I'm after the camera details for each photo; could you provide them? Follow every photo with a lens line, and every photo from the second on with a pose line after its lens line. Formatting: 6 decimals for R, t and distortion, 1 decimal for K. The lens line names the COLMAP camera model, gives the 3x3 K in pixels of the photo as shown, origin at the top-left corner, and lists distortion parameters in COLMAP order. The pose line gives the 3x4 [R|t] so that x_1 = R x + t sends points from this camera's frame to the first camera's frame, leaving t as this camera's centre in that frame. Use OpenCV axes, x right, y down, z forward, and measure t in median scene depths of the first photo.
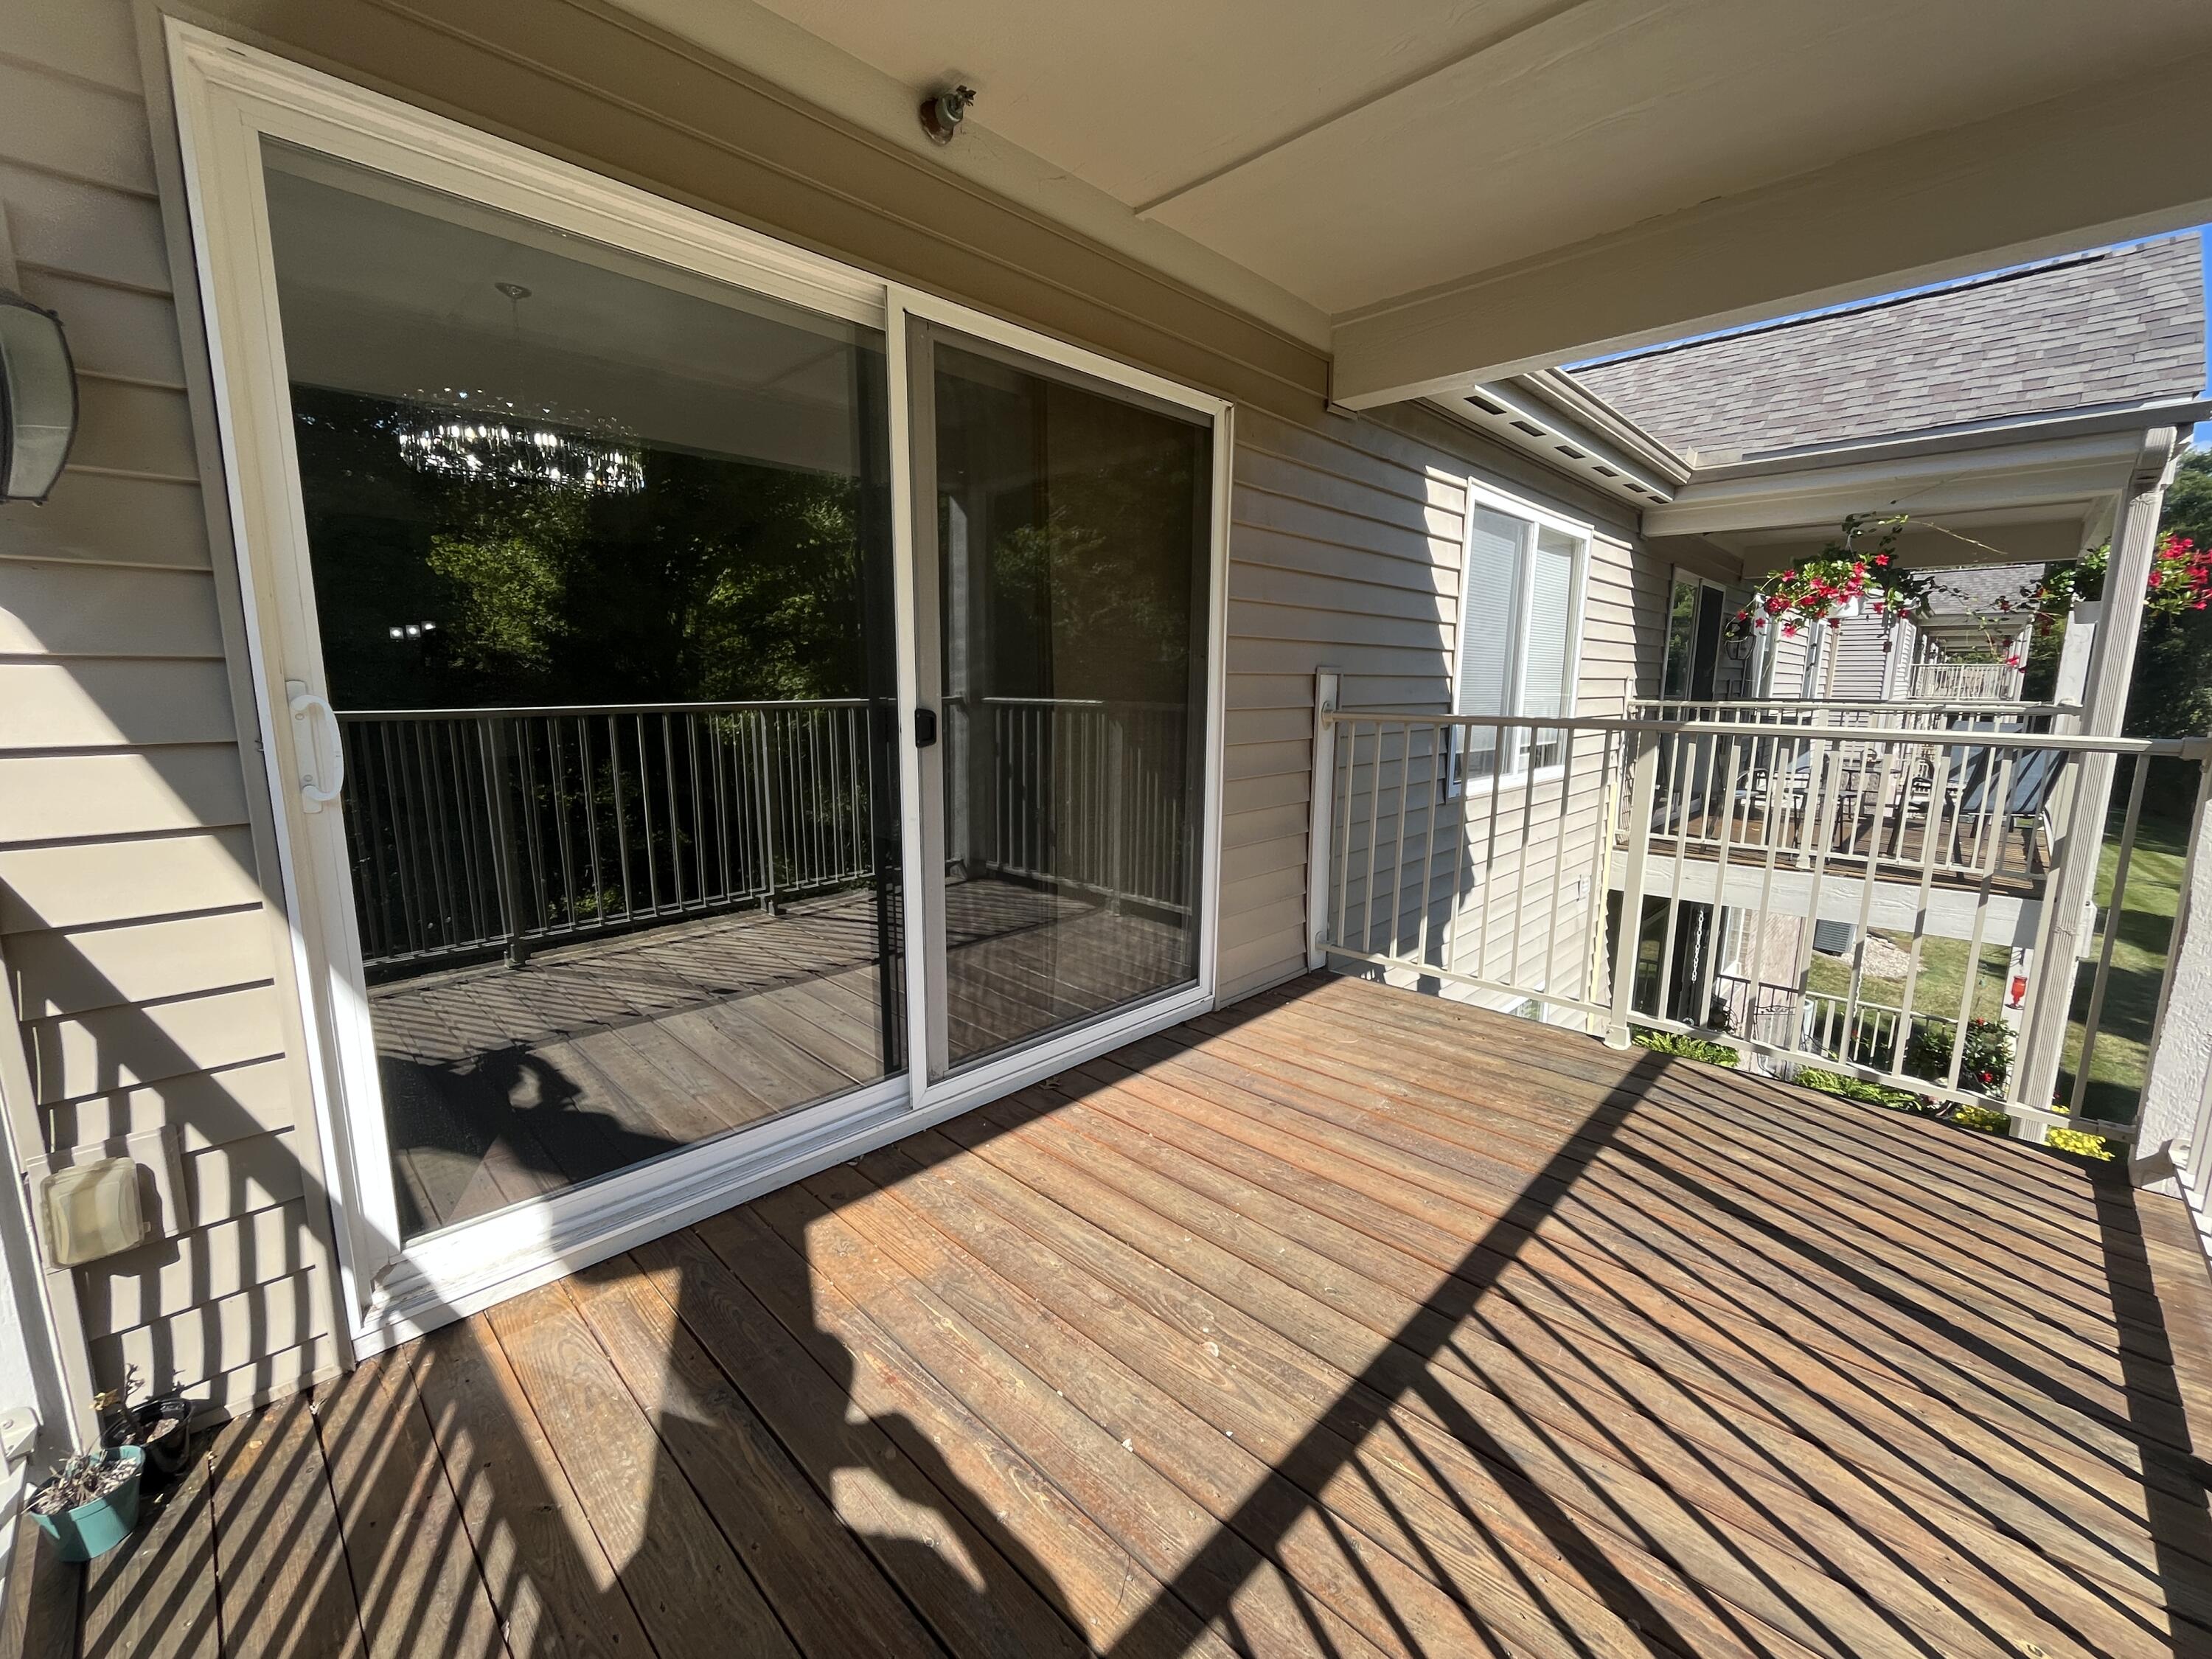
lens RADIAL K [[901.0, 0, 1106.7], [0, 901.0, 830.9], [0, 0, 1]] dist [-0.001878, 0.000194]
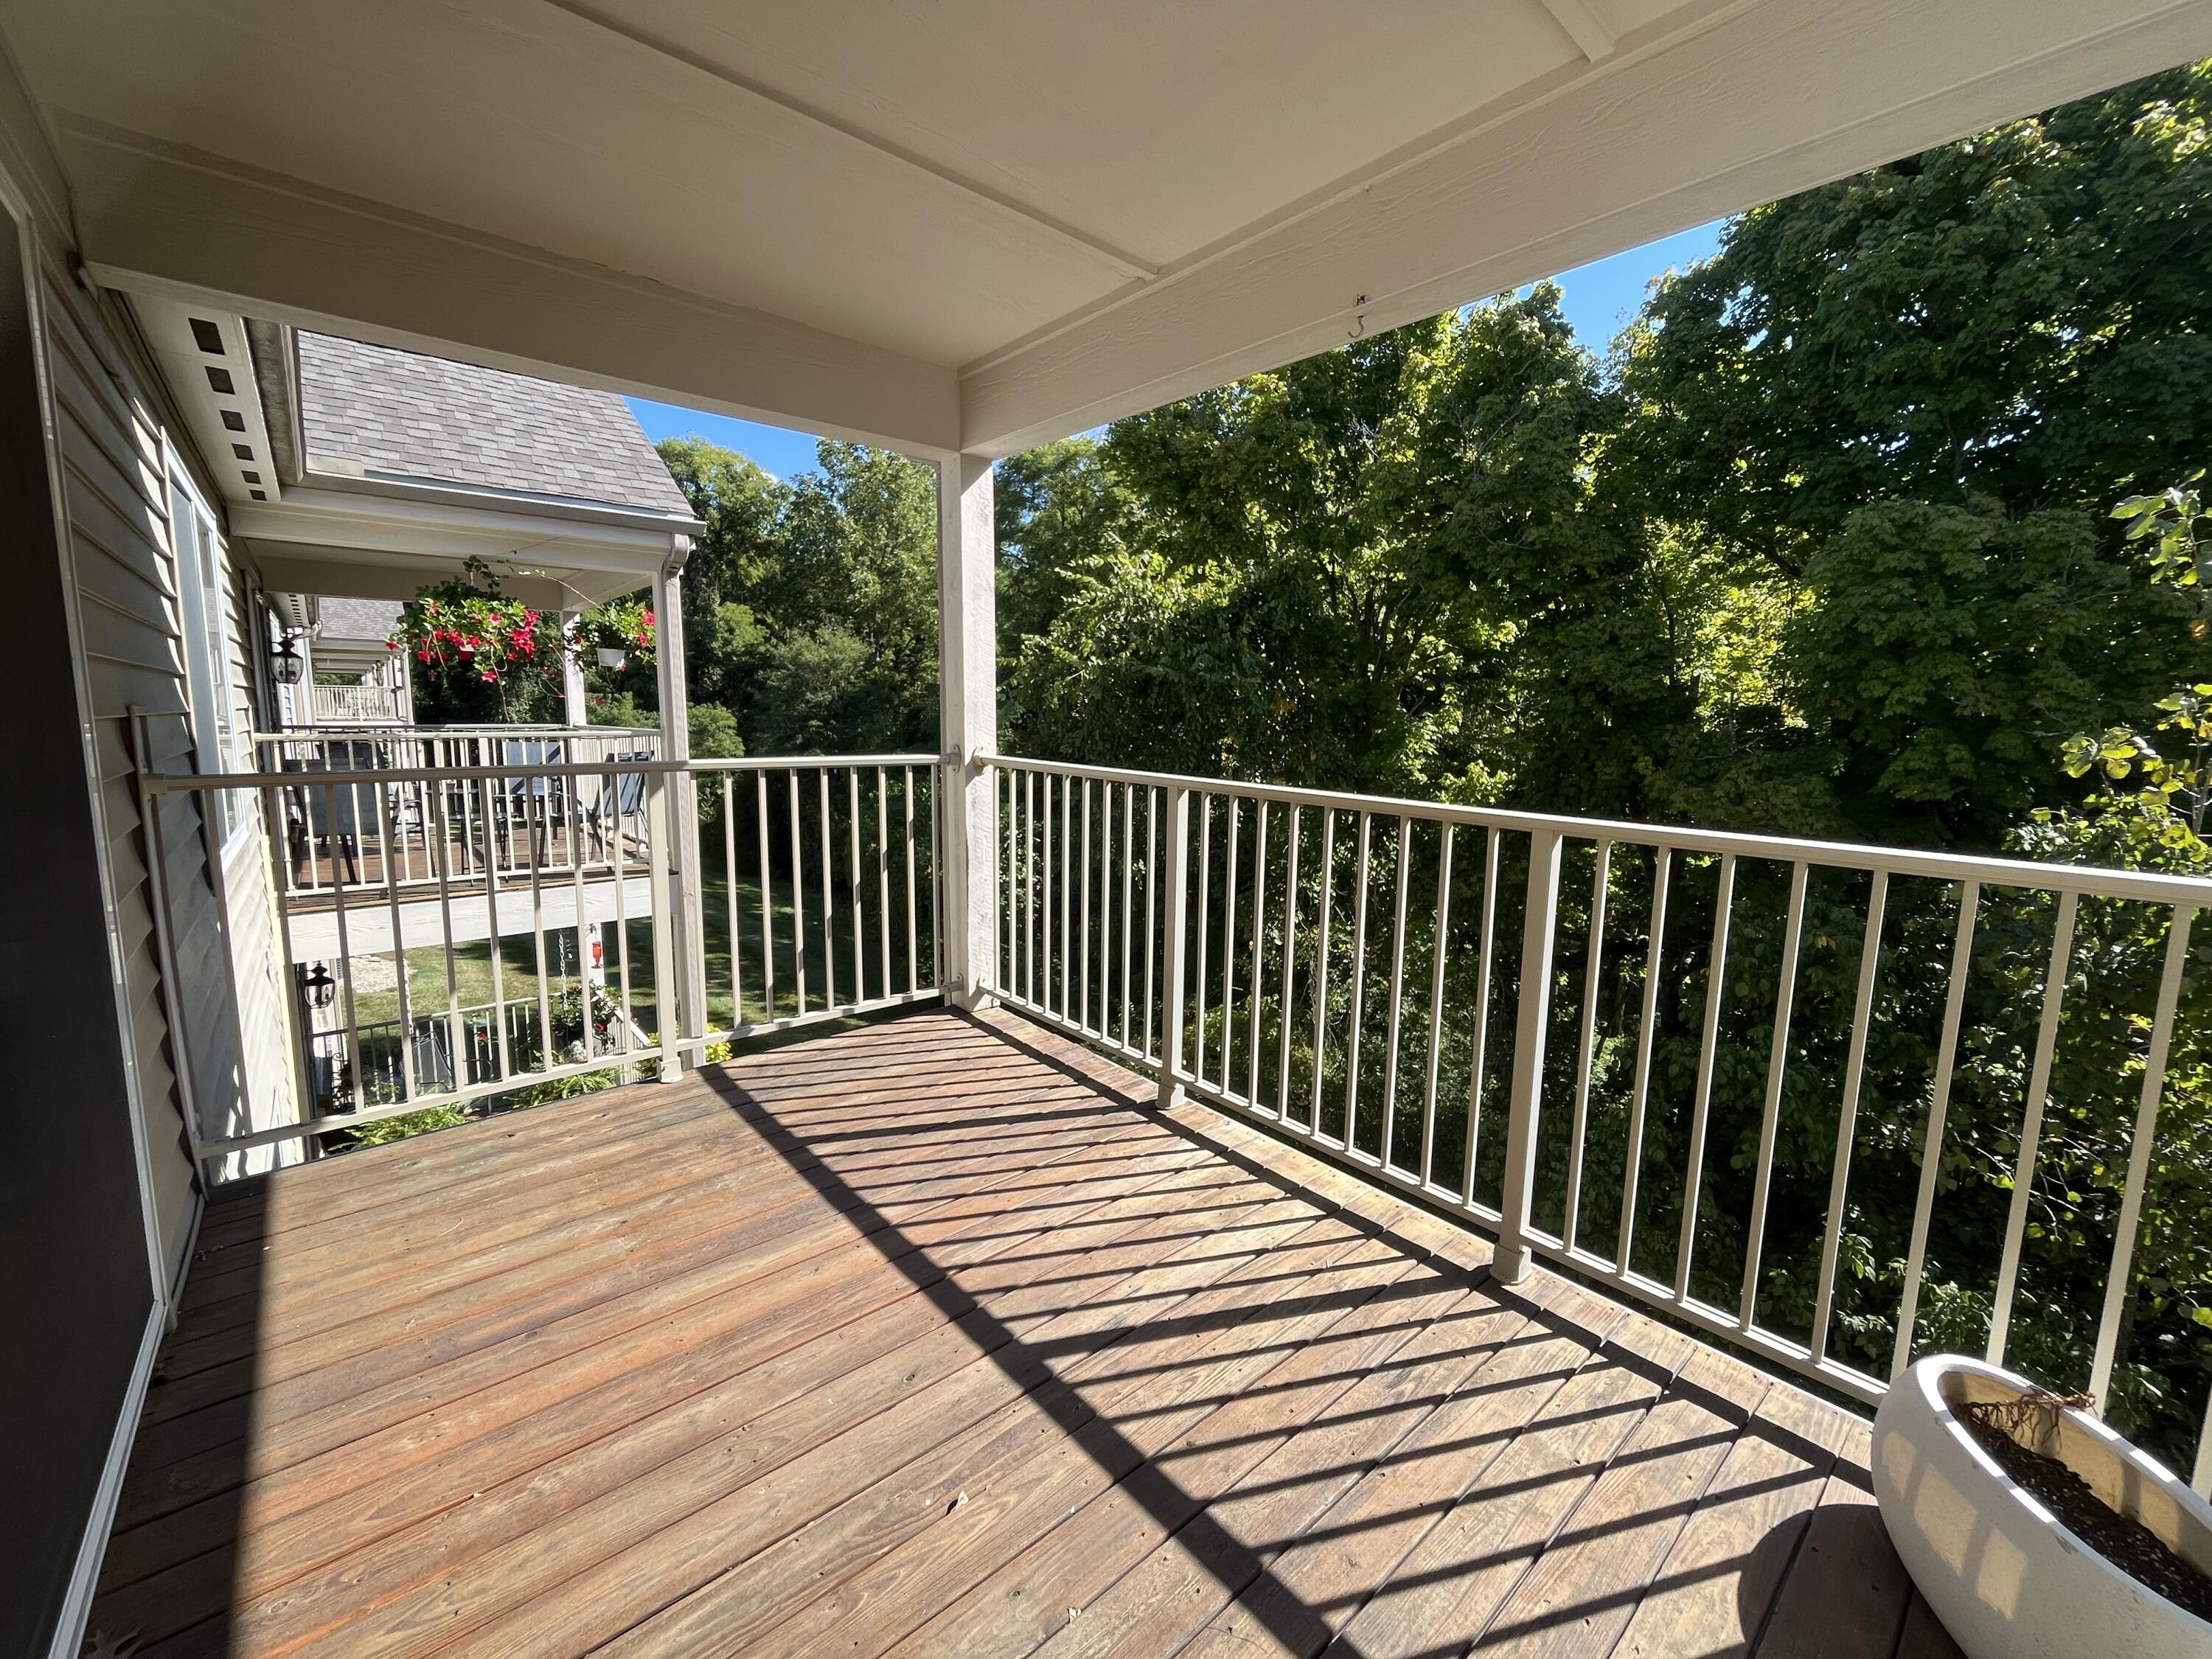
lens RADIAL K [[901.0, 0, 1104.8], [0, 901.0, 828.5], [0, 0, 1]] dist [-0.001878, 0.000194]
pose [[0.094342, -0.136721, 0.986107, -0.504894], [0.158428, 0.979964, 0.120712, -0.121275], [-0.982853, 0.144839, 0.114112, 0.515642]]
